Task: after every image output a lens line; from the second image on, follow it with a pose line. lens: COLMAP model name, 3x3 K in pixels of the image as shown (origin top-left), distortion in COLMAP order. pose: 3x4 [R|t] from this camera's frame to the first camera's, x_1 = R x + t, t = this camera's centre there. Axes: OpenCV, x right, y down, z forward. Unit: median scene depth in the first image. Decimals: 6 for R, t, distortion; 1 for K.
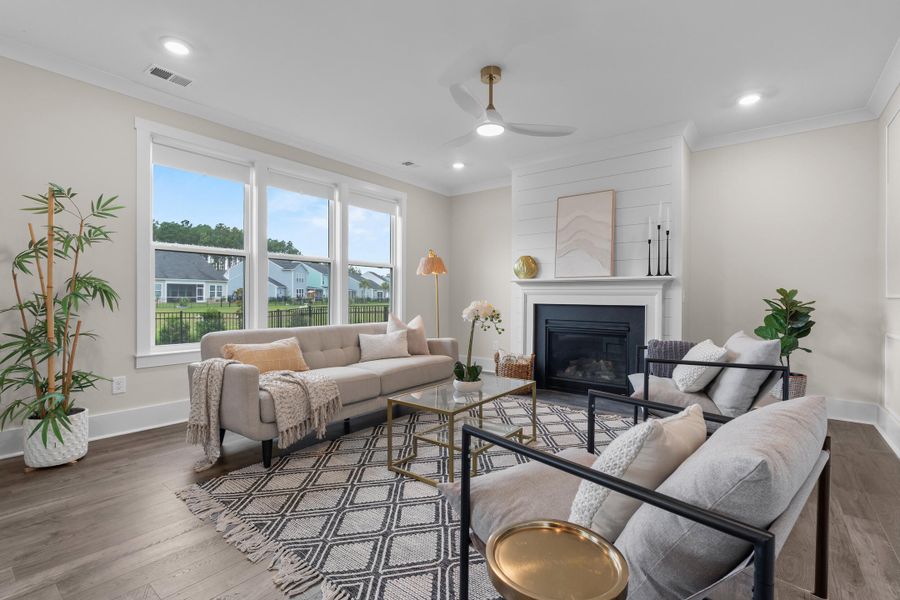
lens RADIAL K [[407.6, 0, 448.3], [0, 407.6, 298.0], [0, 0, 1]] dist [-0.008090, 0.000466]
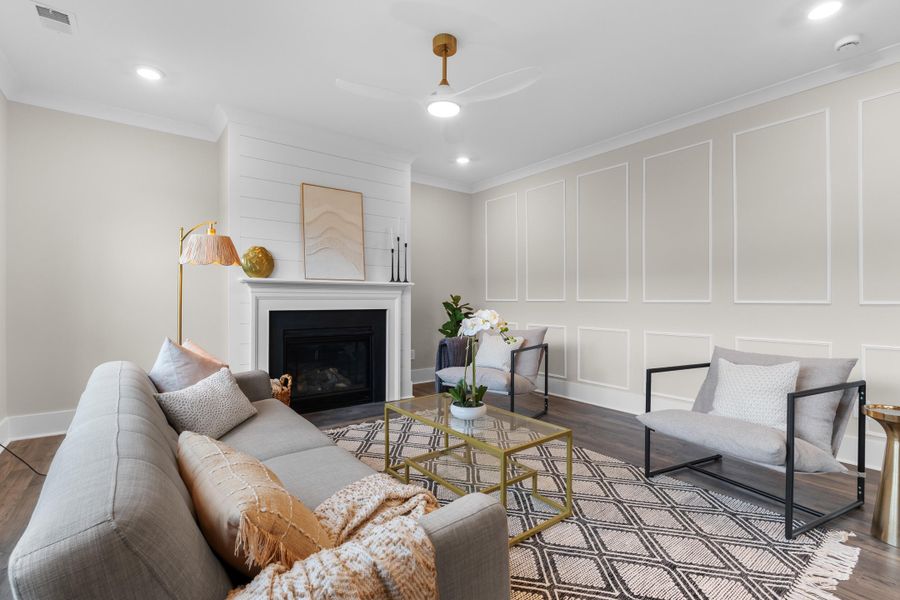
lens RADIAL K [[414.7, 0, 437.4], [0, 414.7, 298.6], [0, 0, 1]] dist [-0.005773, -0.000695]
pose [[0.257778, -0.006405, 0.966183, -0.549057], [0.001750, 0.999979, 0.006162, -0.015478], [-0.966202, 0.000102, 0.257784, 0.583352]]
